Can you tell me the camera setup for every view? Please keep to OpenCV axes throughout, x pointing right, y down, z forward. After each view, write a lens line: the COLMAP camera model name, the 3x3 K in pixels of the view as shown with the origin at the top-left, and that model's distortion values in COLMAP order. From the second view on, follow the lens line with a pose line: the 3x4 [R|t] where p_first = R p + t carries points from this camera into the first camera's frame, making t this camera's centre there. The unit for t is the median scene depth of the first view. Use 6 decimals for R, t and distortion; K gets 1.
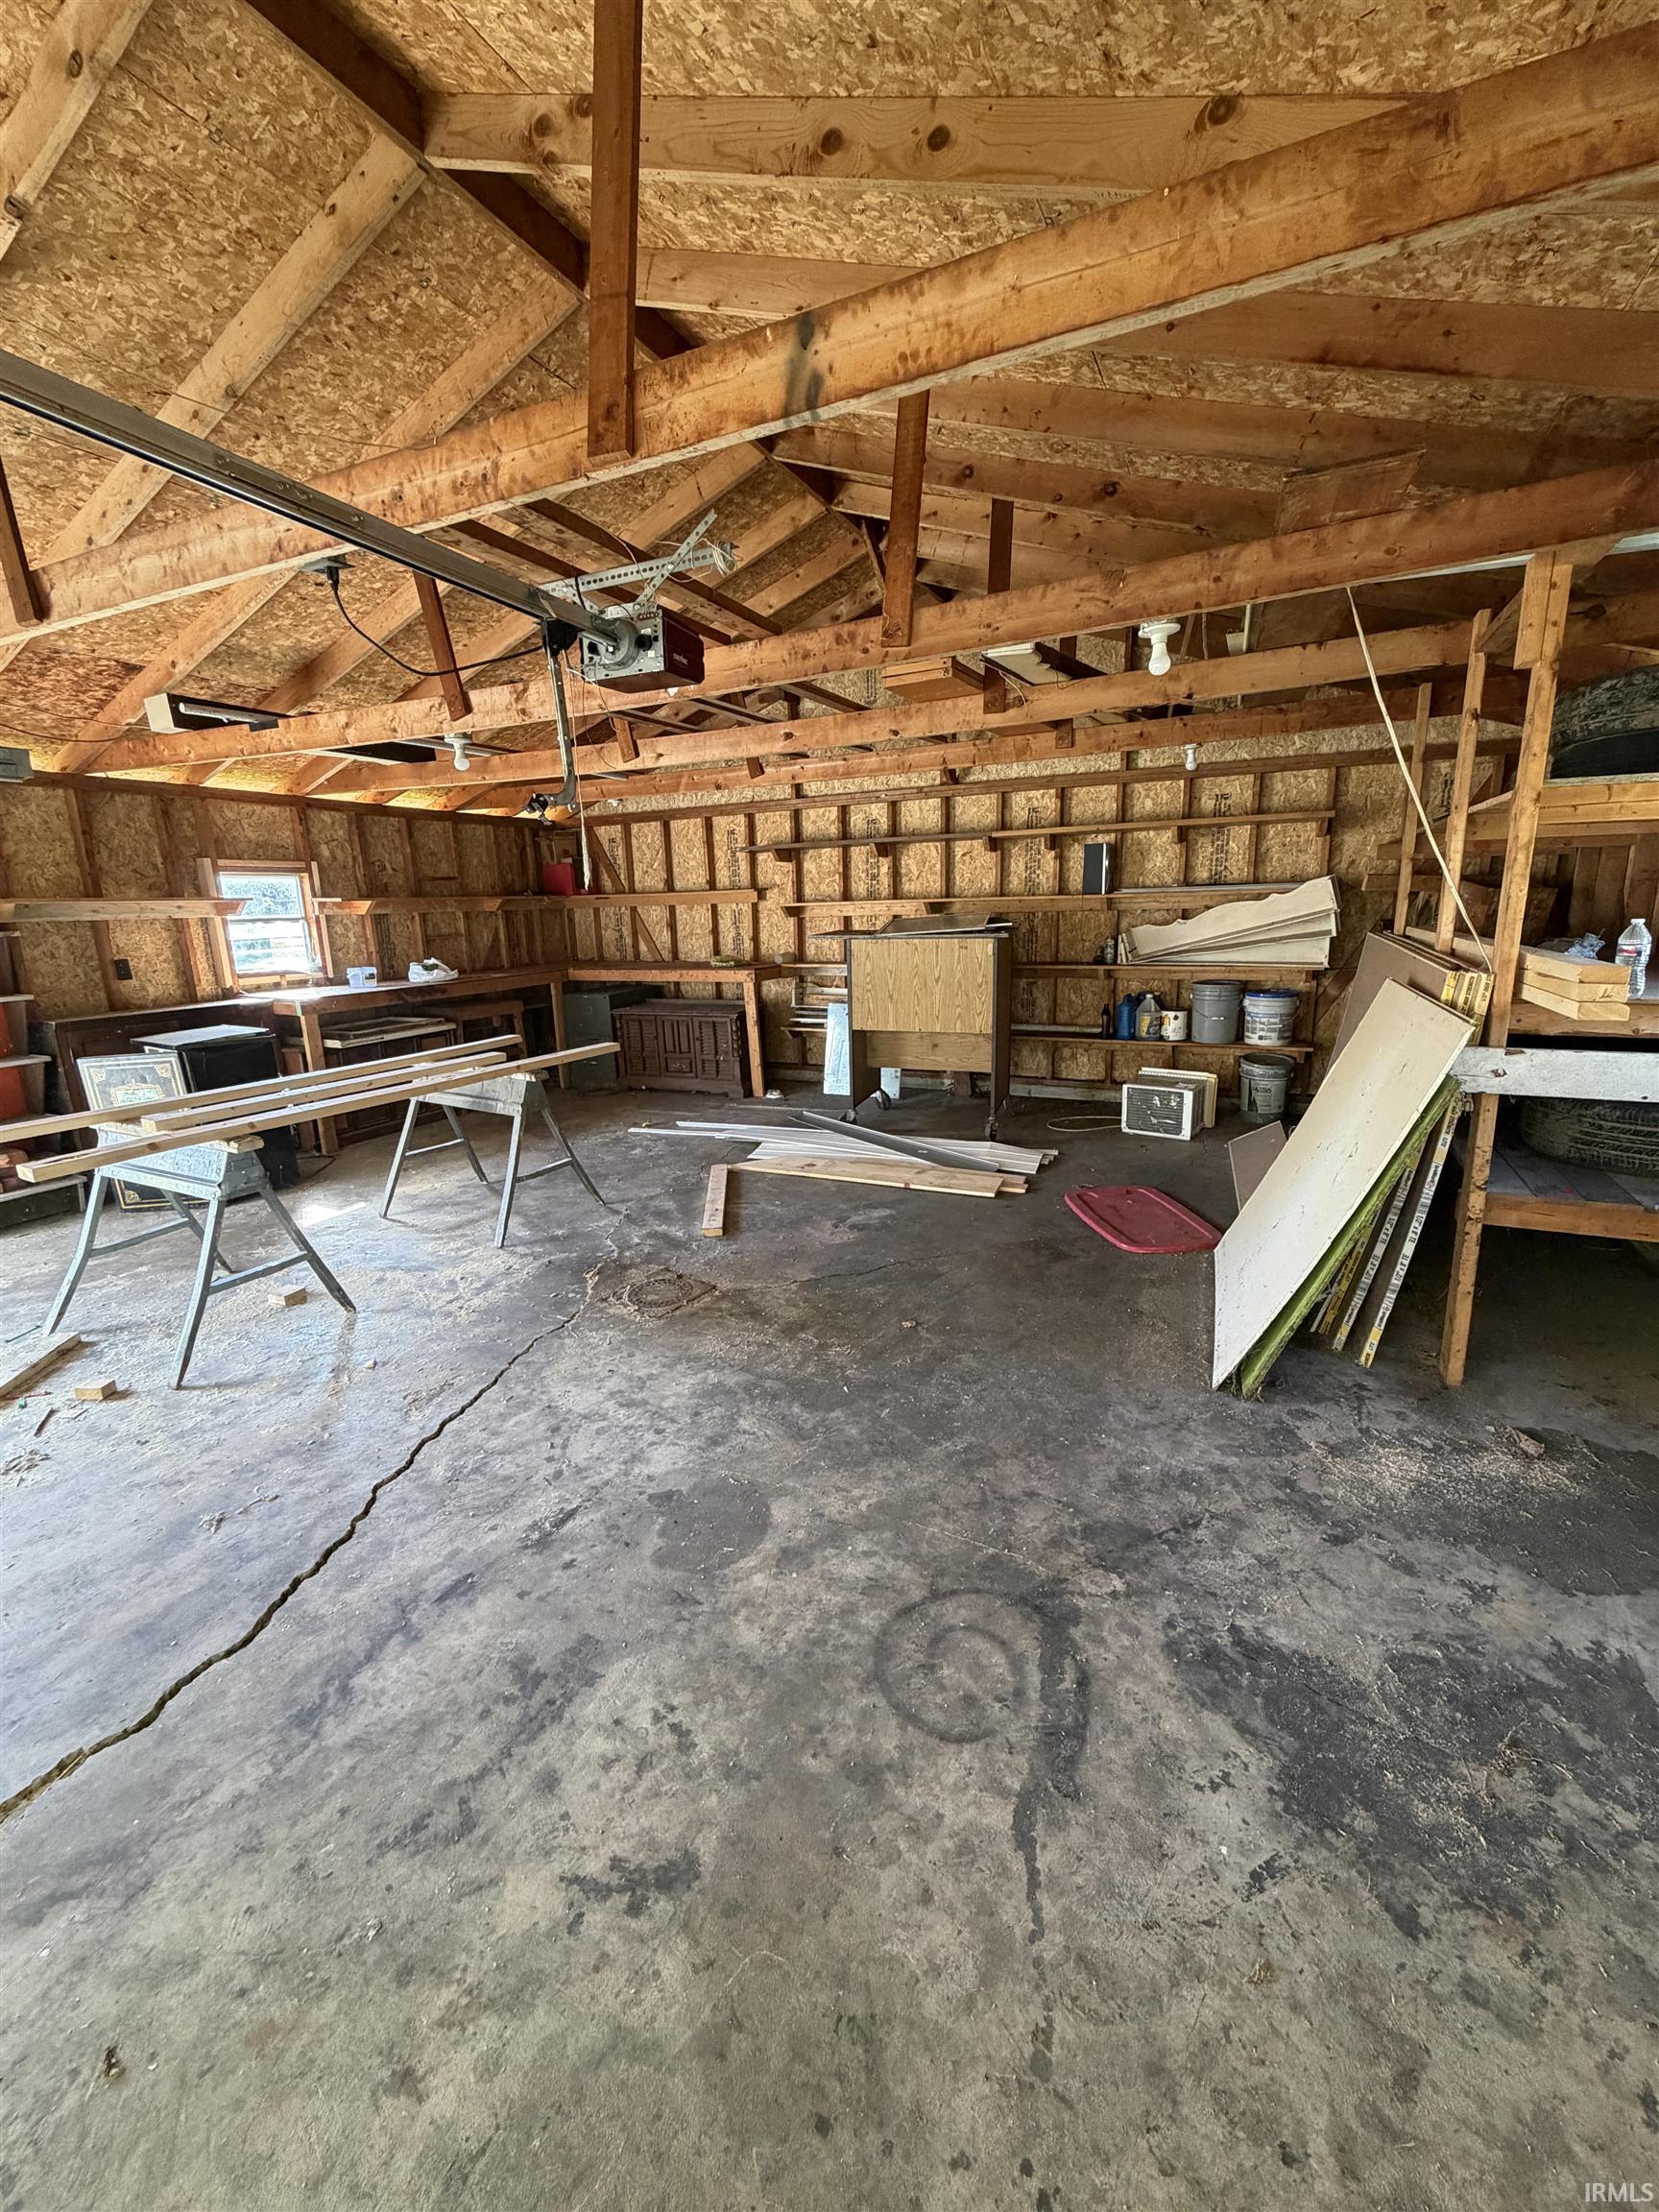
lens RADIAL K [[878.4, 0, 829.5], [0, 878.4, 1106.0], [0, 0, 1]] dist [-0.000903, 0.000347]
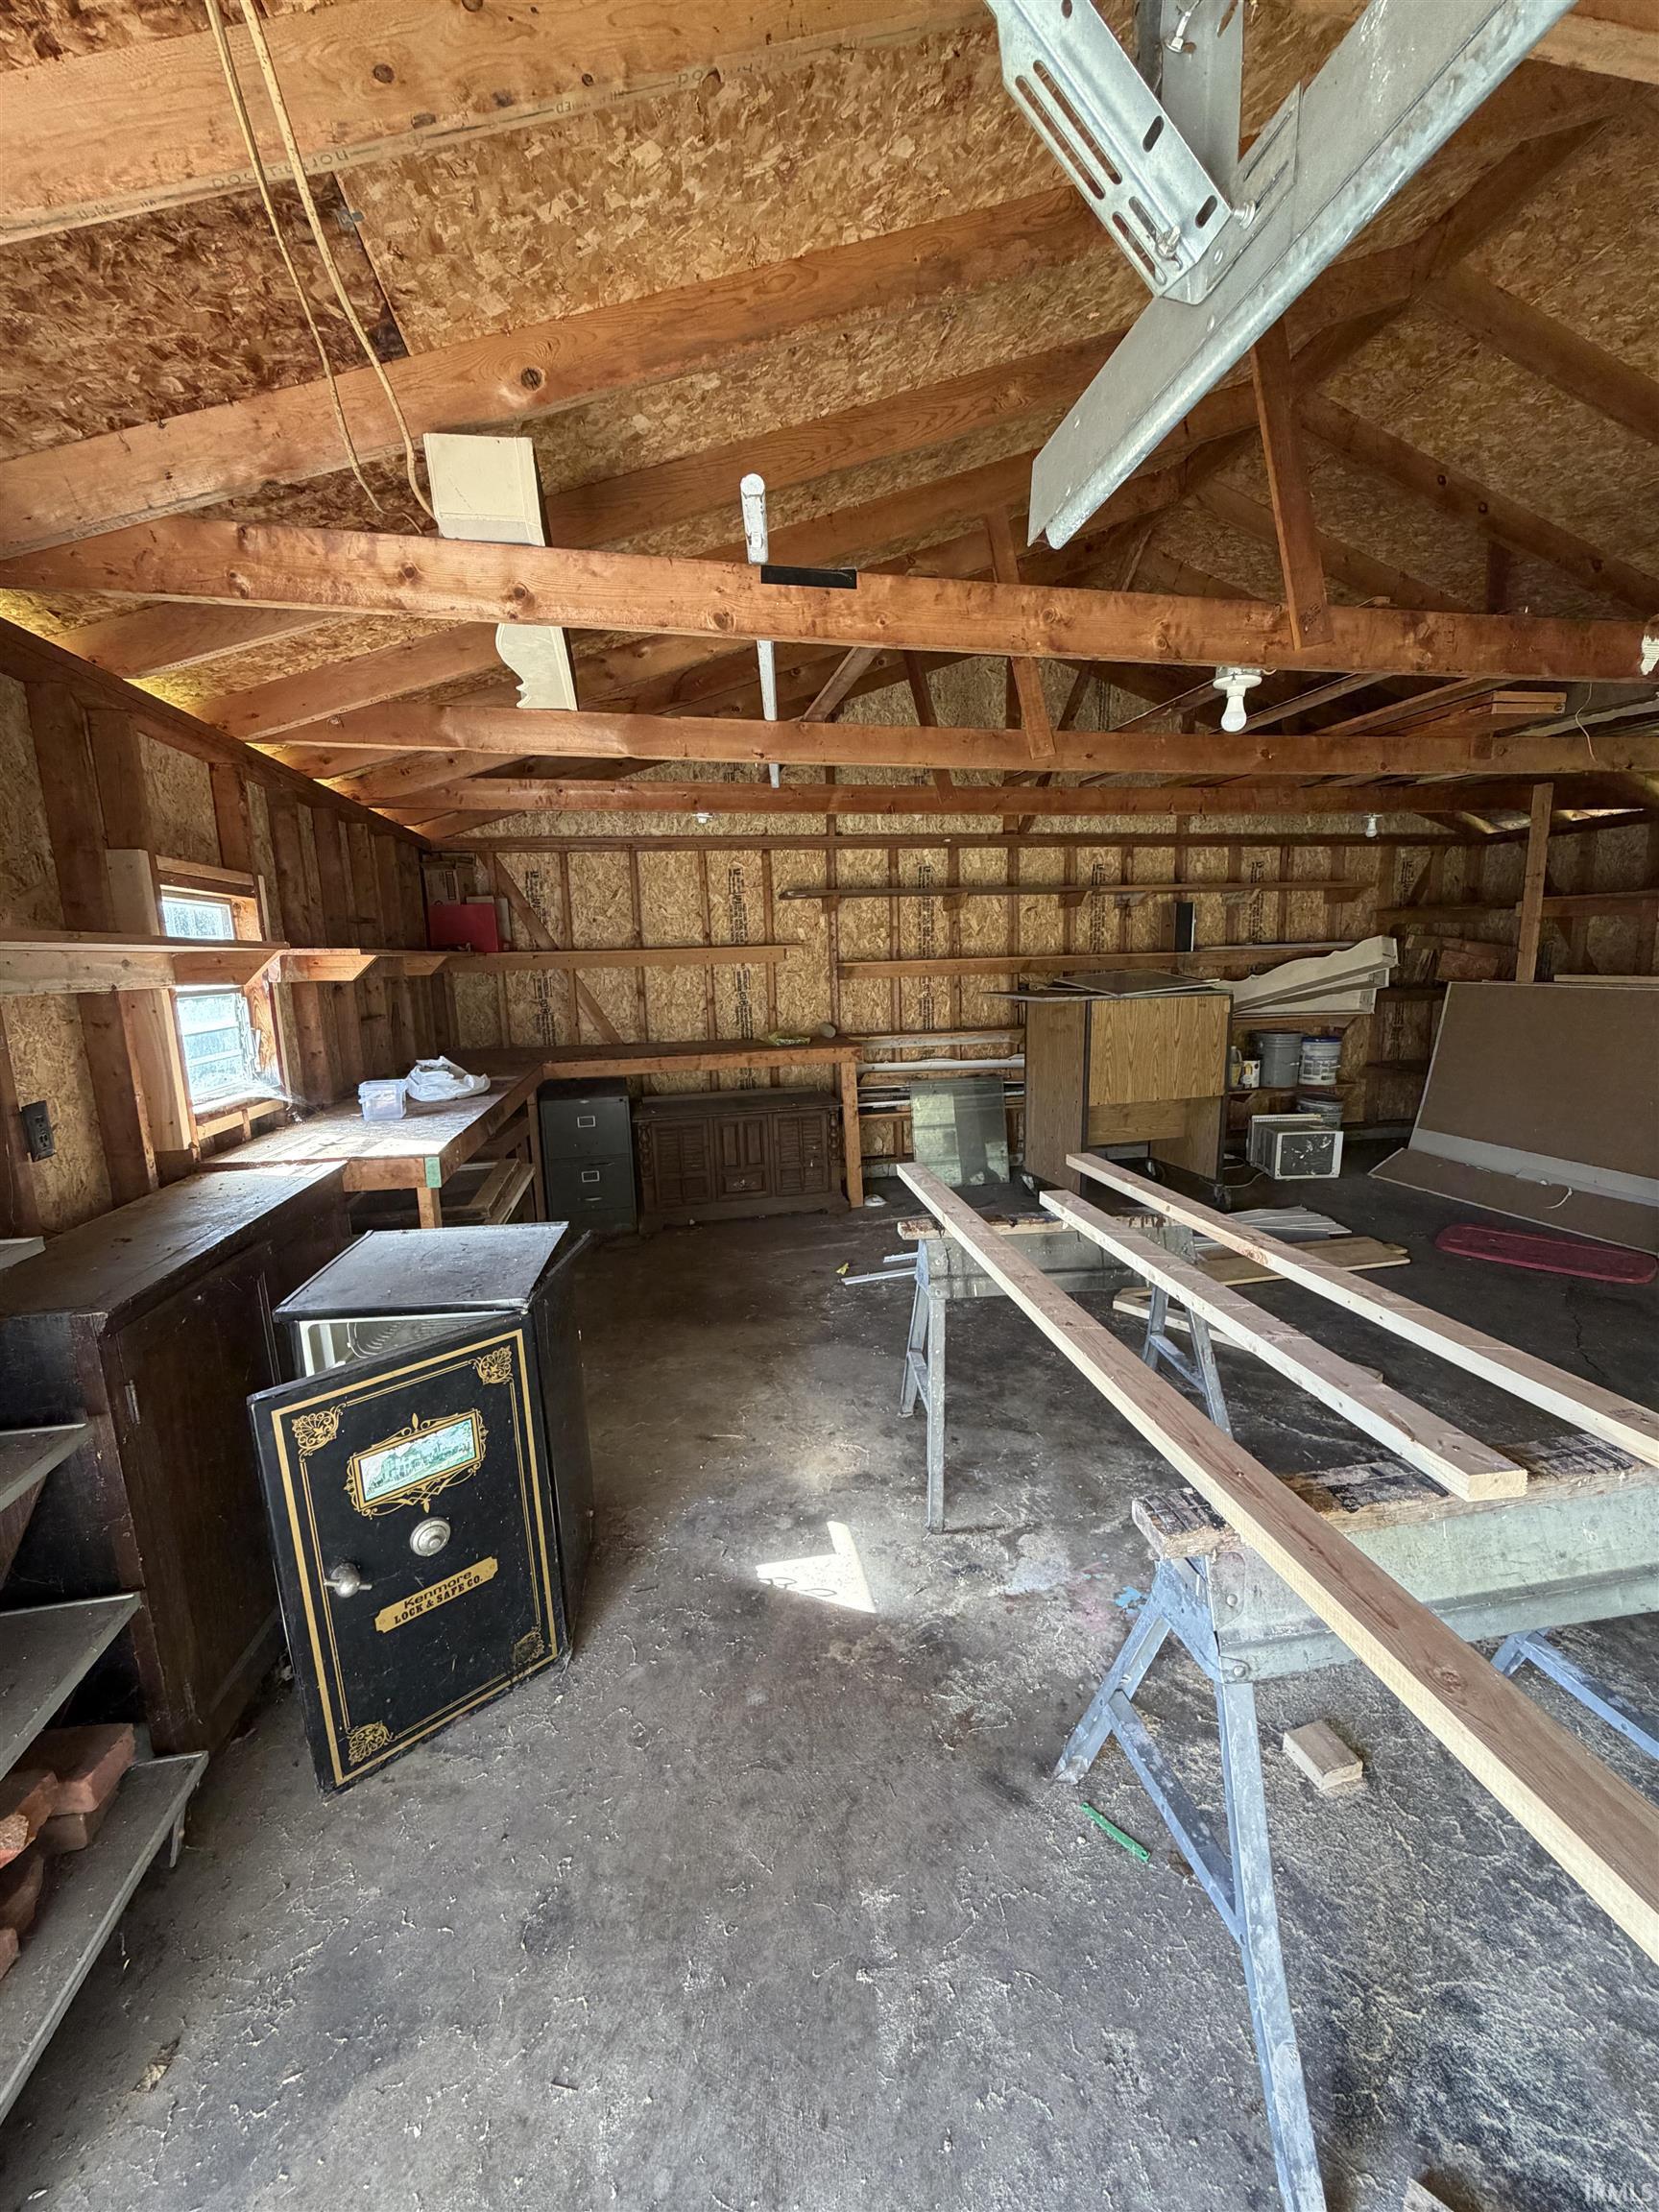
lens RADIAL K [[878.4, 0, 829.5], [0, 878.4, 1106.0], [0, 0, 1]] dist [-0.000903, 0.000347]
pose [[0.803609, -0.096569, 0.587270, -0.586842], [0.140927, 0.989562, -0.030122, -0.084413], [-0.578232, 0.106969, 0.808830, 0.400199]]
